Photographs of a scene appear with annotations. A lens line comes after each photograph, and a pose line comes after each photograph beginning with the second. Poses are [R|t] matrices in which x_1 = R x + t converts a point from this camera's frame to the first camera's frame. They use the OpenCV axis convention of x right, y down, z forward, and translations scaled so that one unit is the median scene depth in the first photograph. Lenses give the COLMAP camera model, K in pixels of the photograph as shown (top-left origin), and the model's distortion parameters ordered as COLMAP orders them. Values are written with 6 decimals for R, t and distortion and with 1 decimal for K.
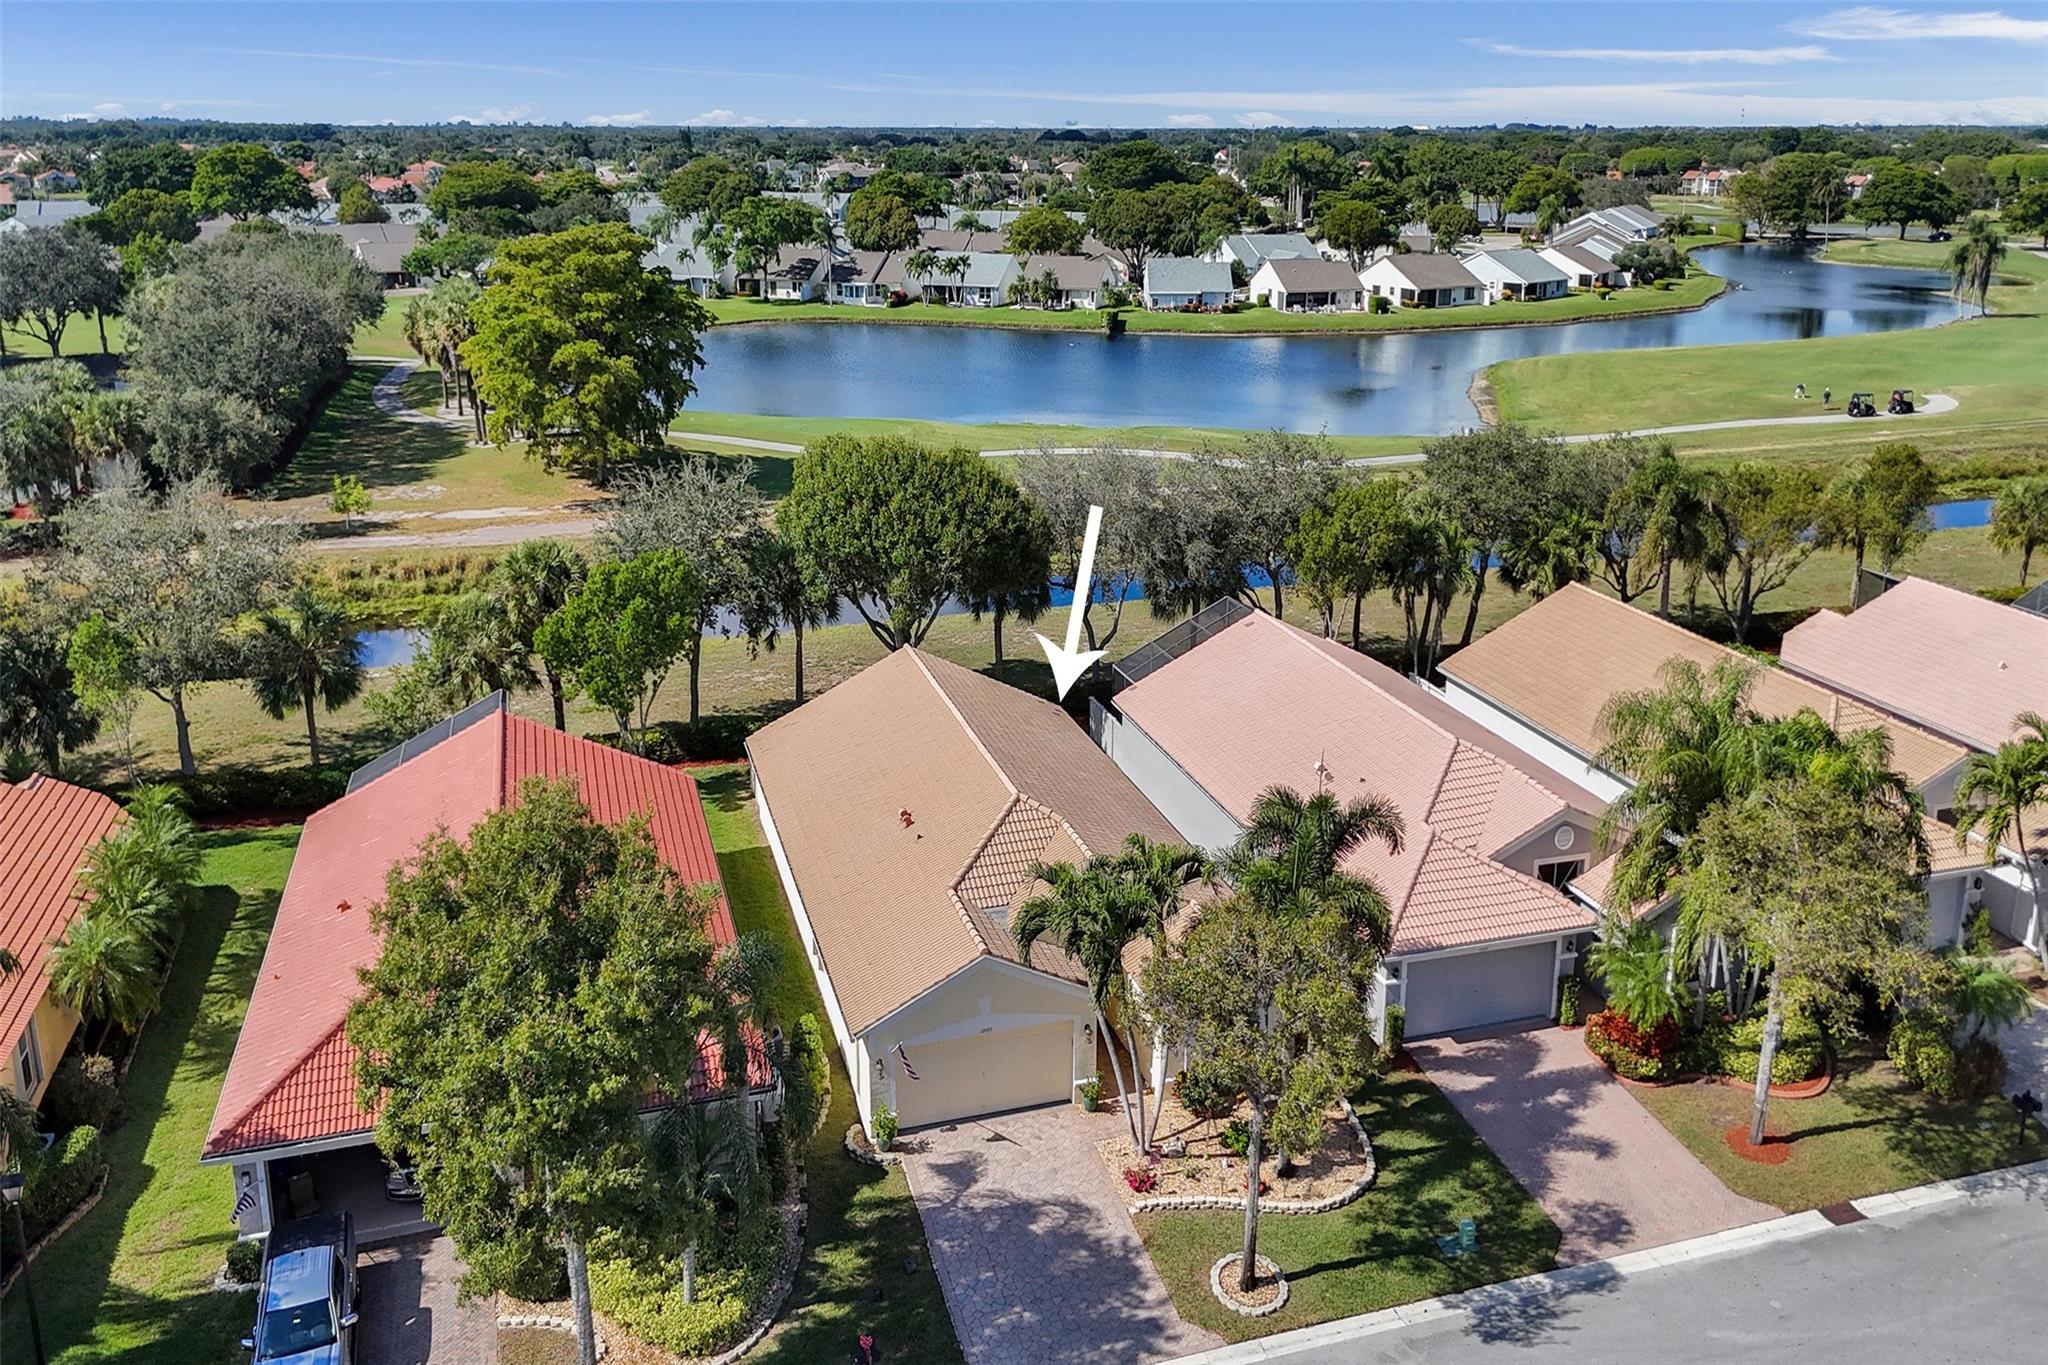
lens RADIAL K [[1585.6, 0, 1027.2], [0, 1585.6, 577.7], [0, 0, 1]] dist [0.071392, -0.092824]
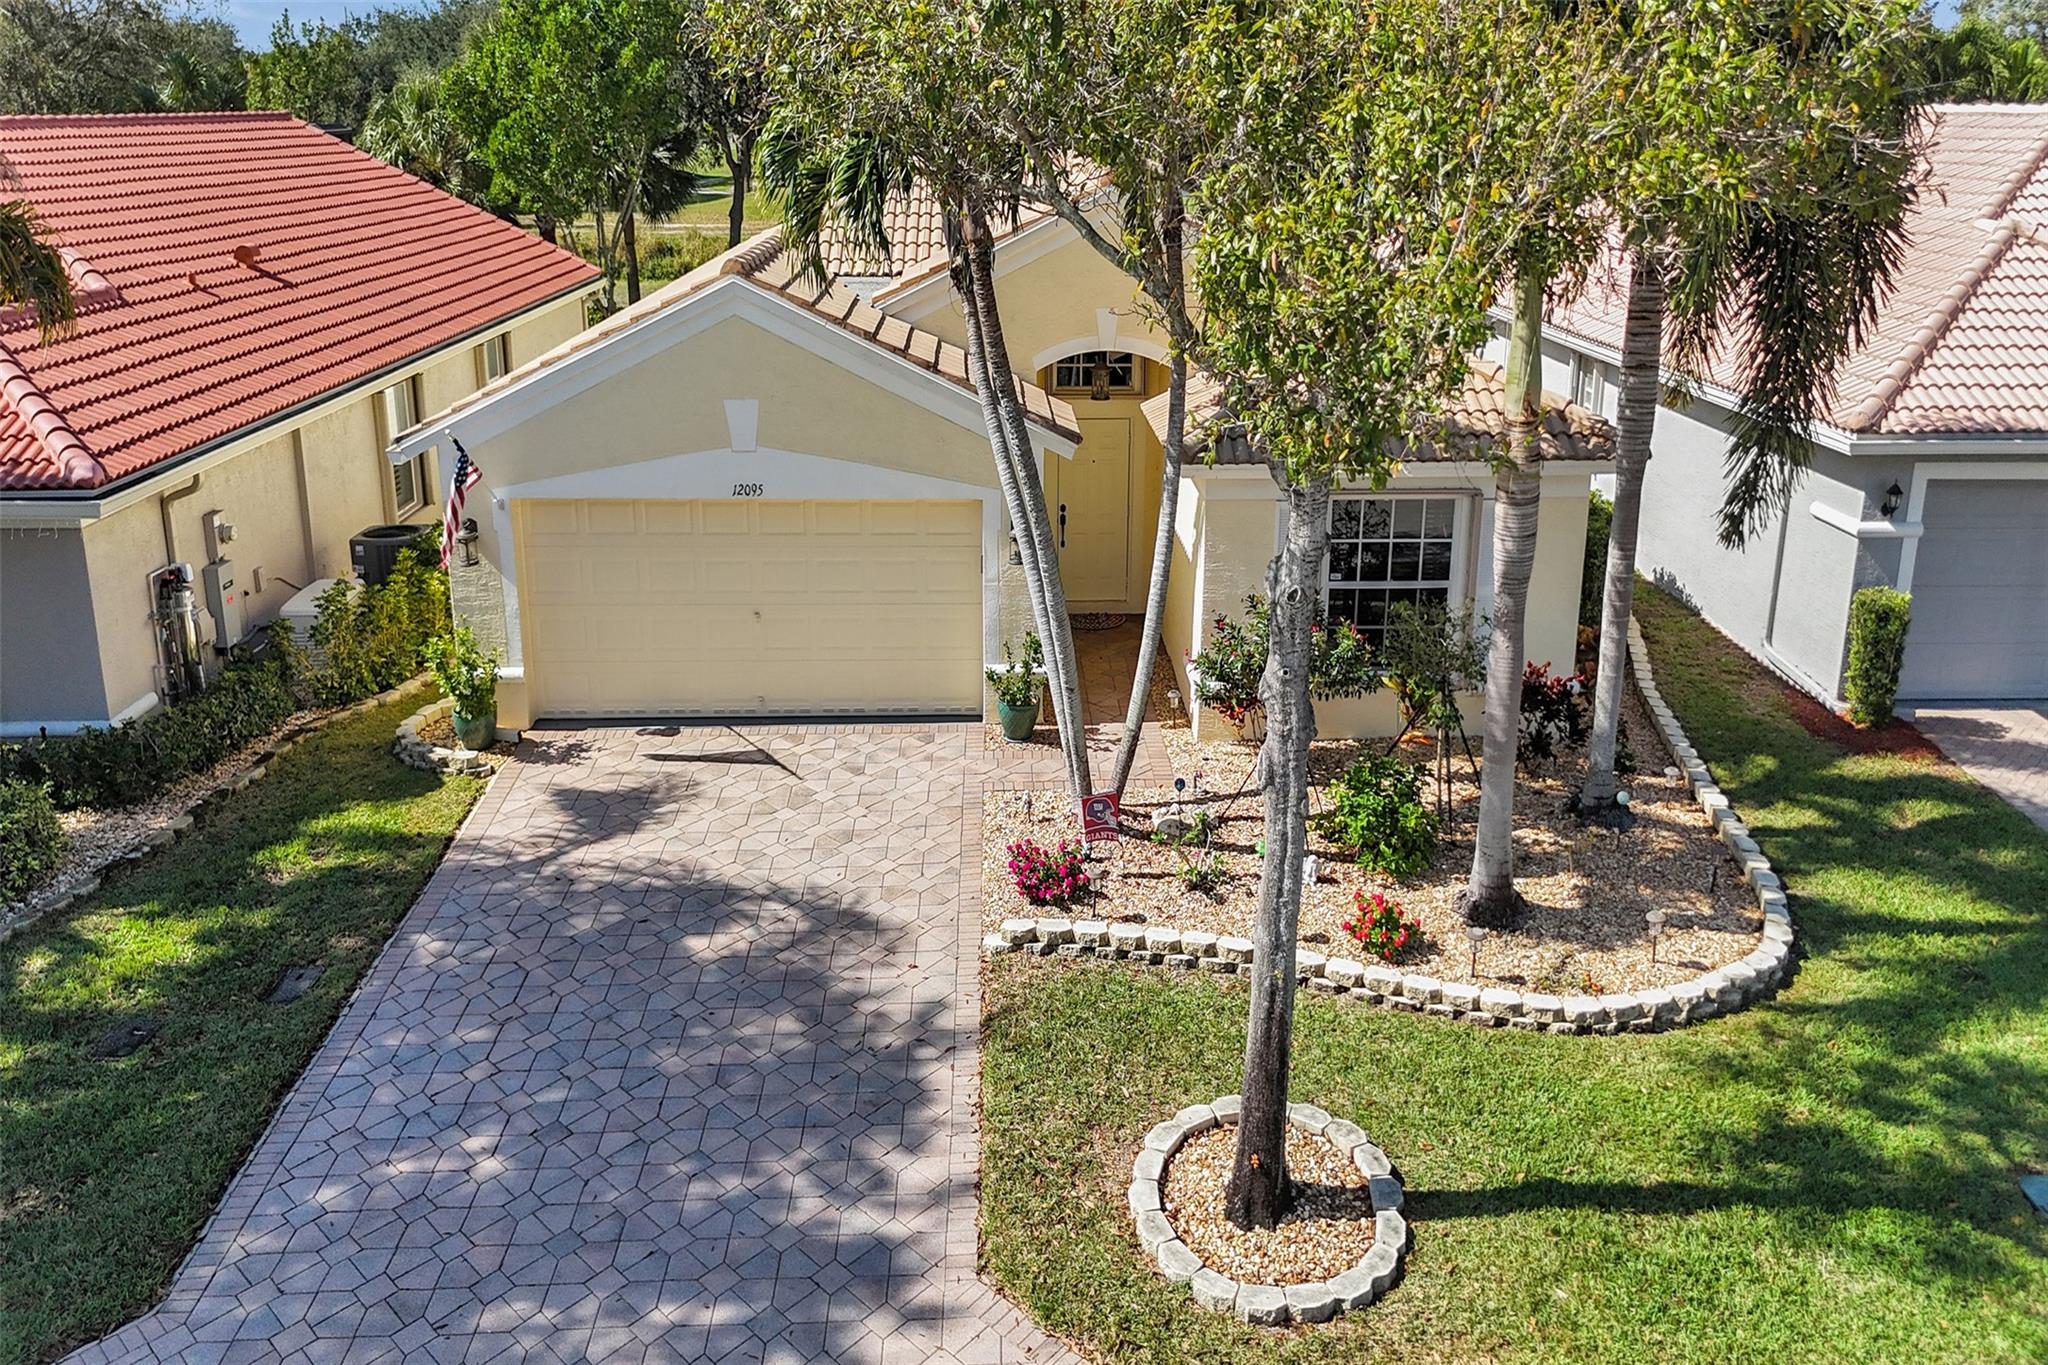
lens RADIAL K [[1546.3, 0, 1030.5], [0, 1546.3, 556.3], [0, 0, 1]] dist [0.021105, 0.000804]
pose [[0.964093, 0.069068, -0.256427, 0.132485], [-0.068437, 0.997590, 0.011398, 0.271980], [0.256596, 0.006560, 0.966496, 0.602721]]
